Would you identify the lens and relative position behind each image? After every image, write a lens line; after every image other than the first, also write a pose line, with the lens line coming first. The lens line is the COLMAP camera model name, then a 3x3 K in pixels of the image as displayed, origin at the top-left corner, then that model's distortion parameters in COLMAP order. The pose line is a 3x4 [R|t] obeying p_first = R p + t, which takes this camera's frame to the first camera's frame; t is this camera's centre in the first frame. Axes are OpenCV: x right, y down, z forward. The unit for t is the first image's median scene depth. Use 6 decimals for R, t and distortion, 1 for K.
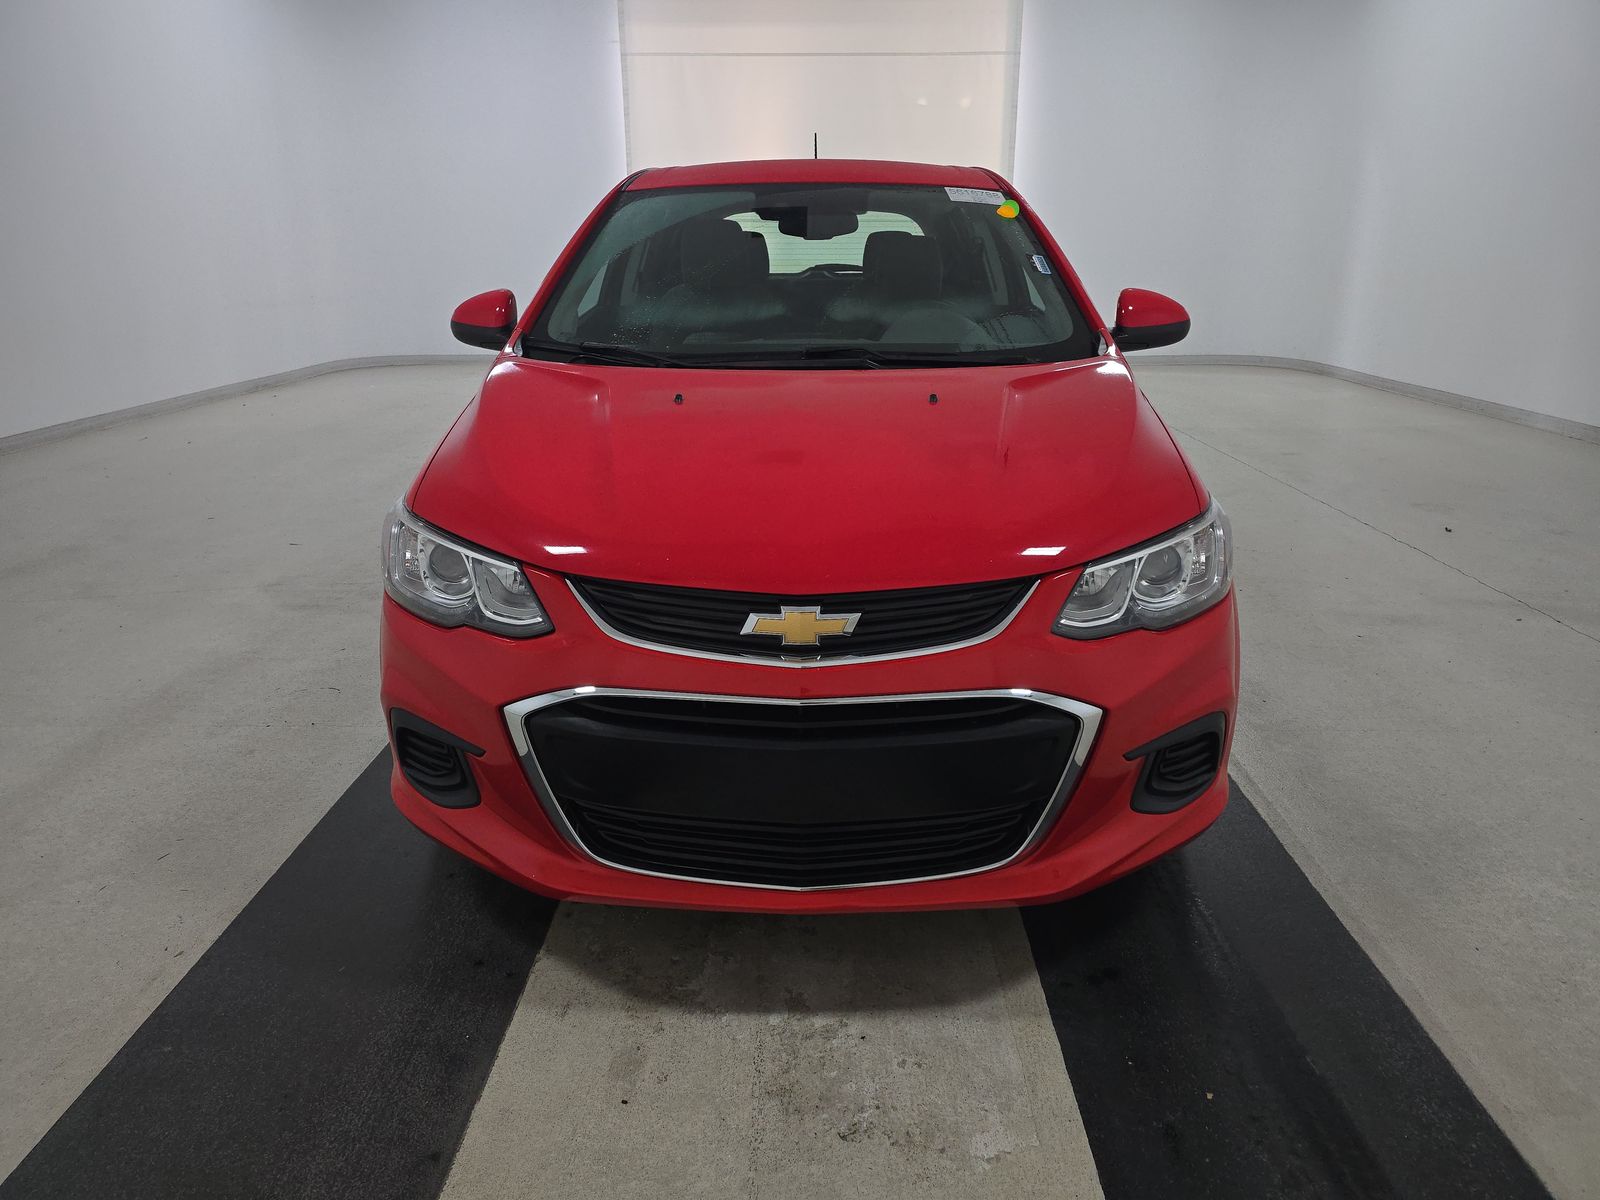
lens RADIAL K [[1069.7, 0, 800.0], [0, 1069.7, 600.0], [0, 0, 1]] dist [0.018201, -0.006078]
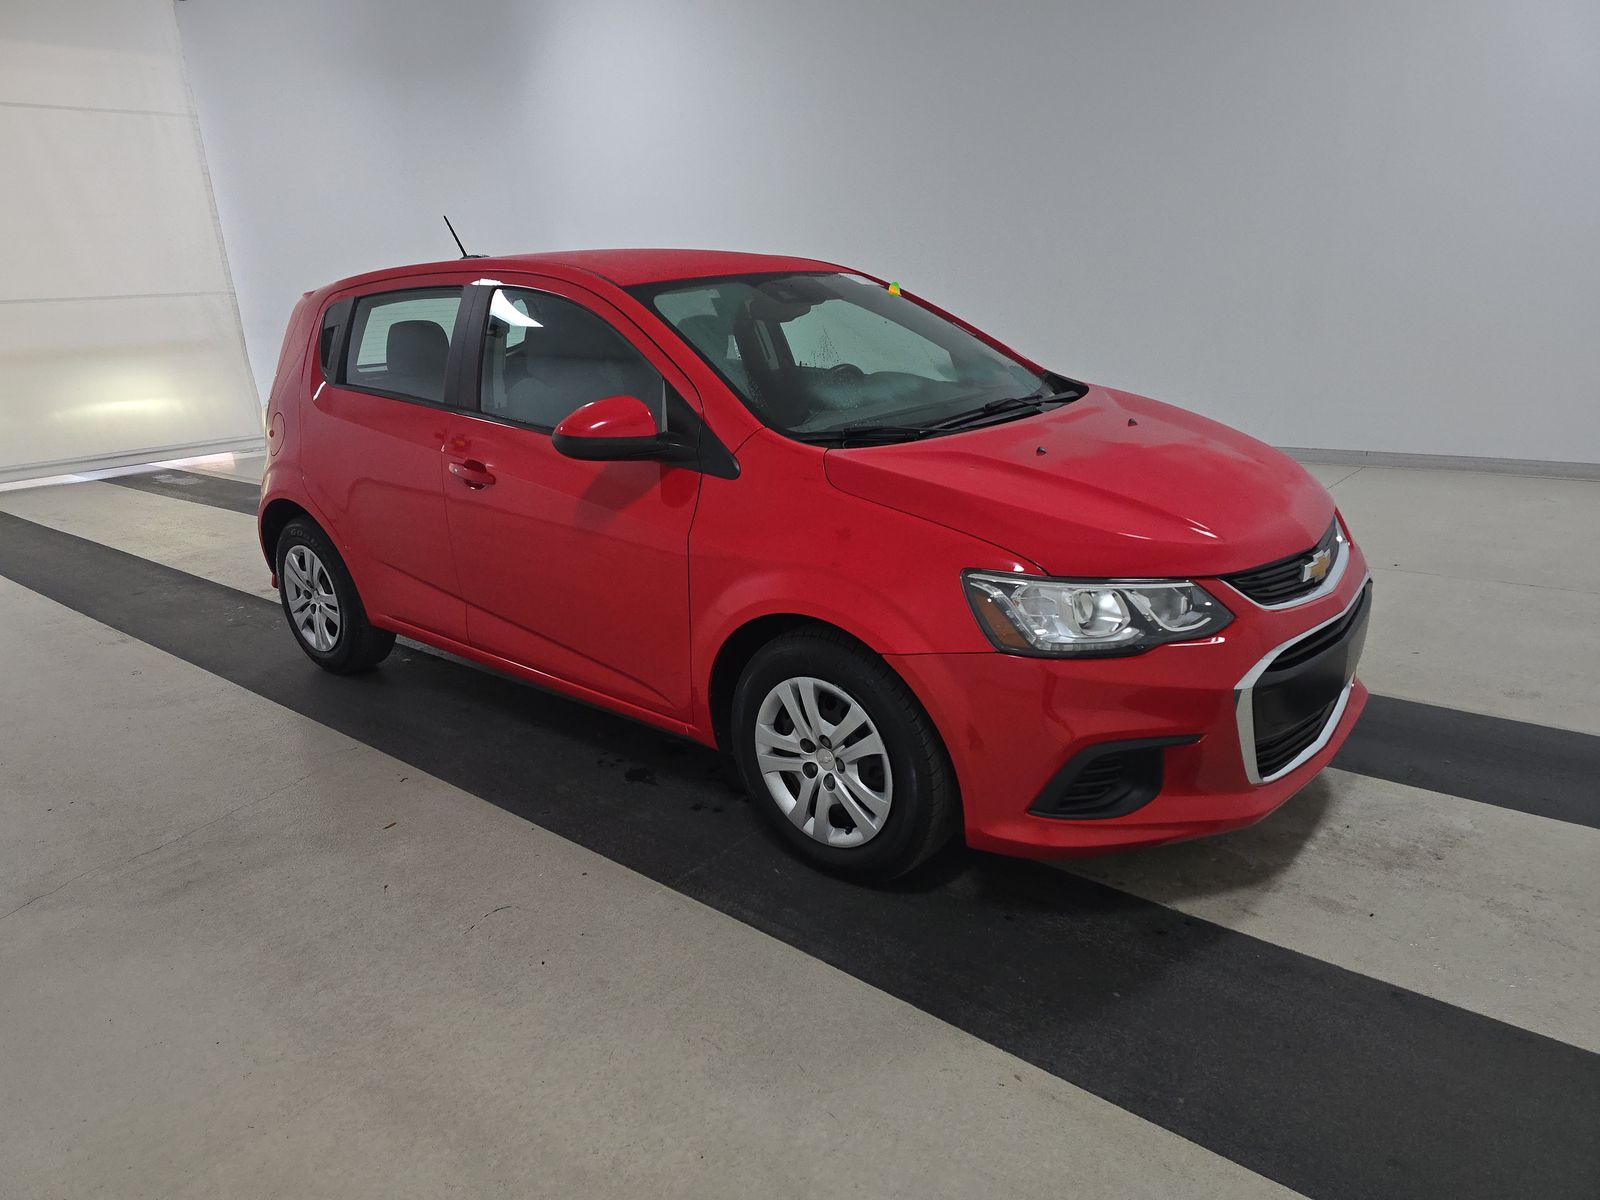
lens RADIAL K [[1069.7, 0, 800.0], [0, 1069.7, 600.0], [0, 0, 1]] dist [0.018201, -0.006078]
pose [[0.635549, -0.249293, 0.730706, -1.384309], [0.288770, 0.954497, 0.074478, -0.222038], [-0.716023, 0.163672, 0.678618, 0.446088]]
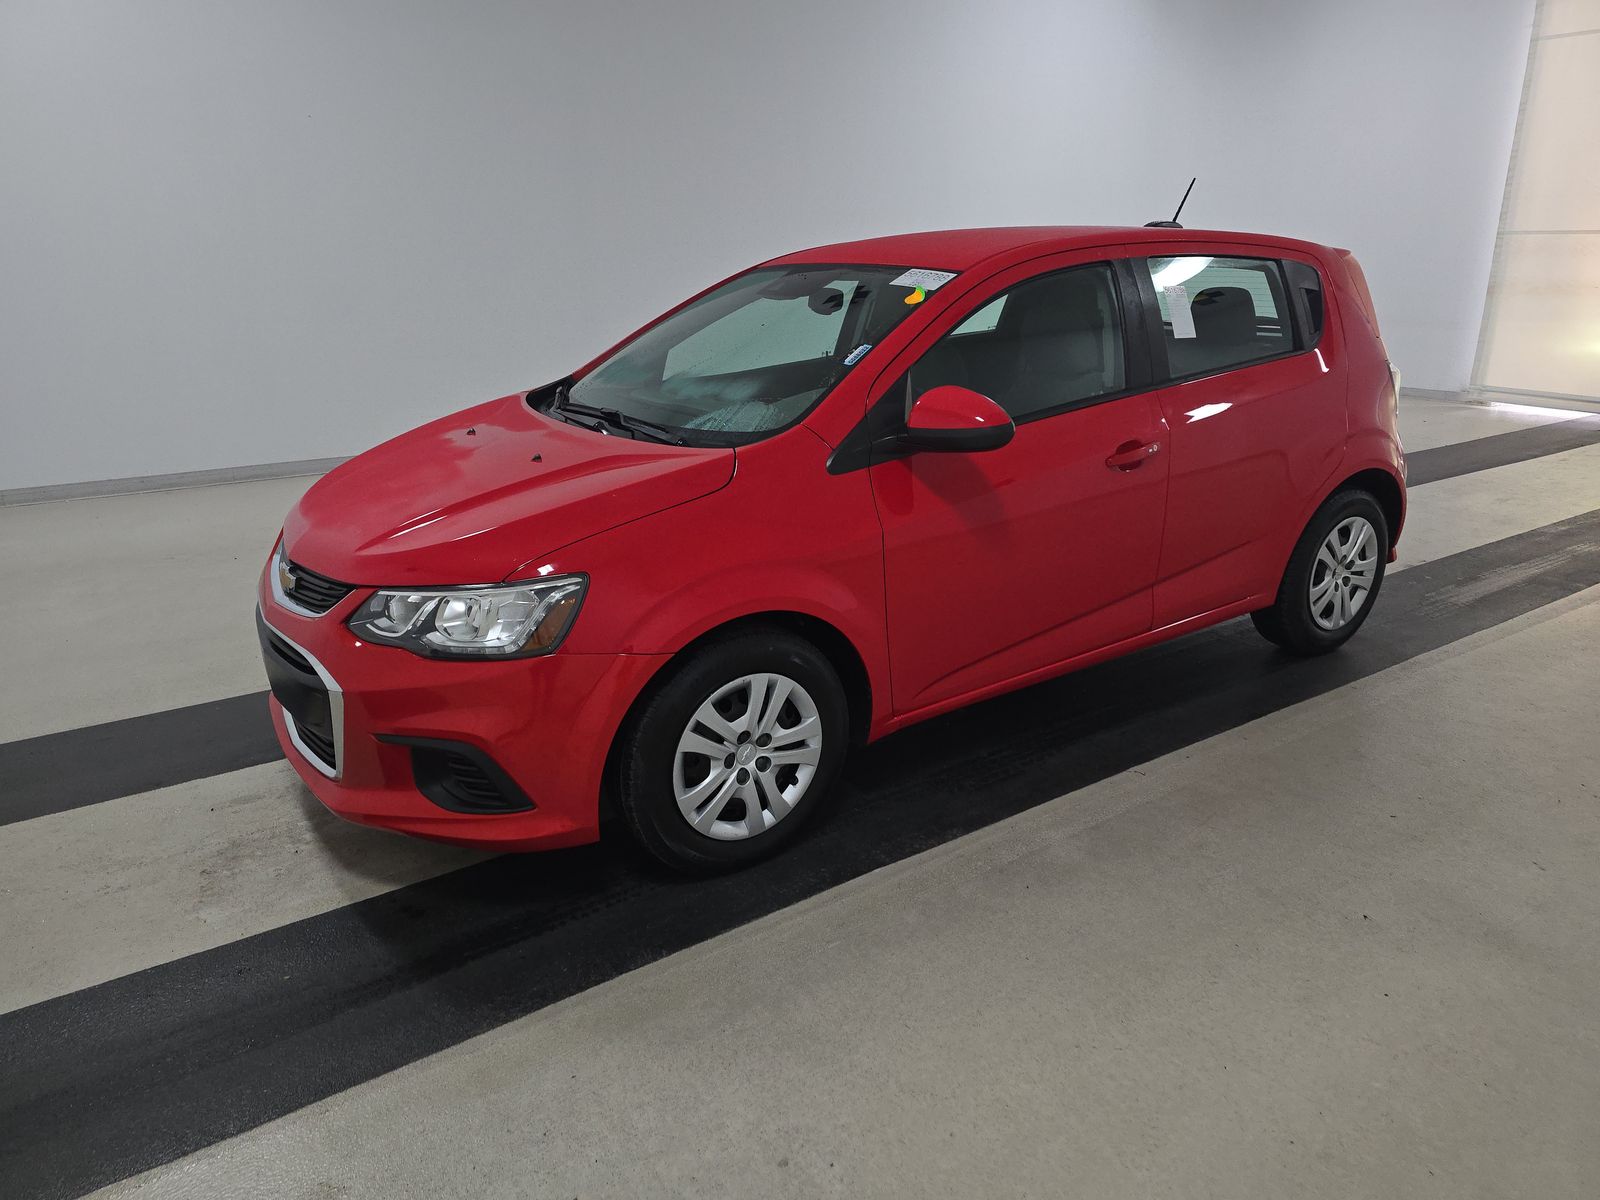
lens RADIAL K [[1069.7, 0, 800.0], [0, 1069.7, 600.0], [0, 0, 1]] dist [0.018201, -0.006078]
pose [[0.590303, 0.251153, -0.767115, 1.494051], [-0.250139, 0.960495, 0.121981, -0.291769], [0.767446, 0.119879, 0.629806, 0.510199]]
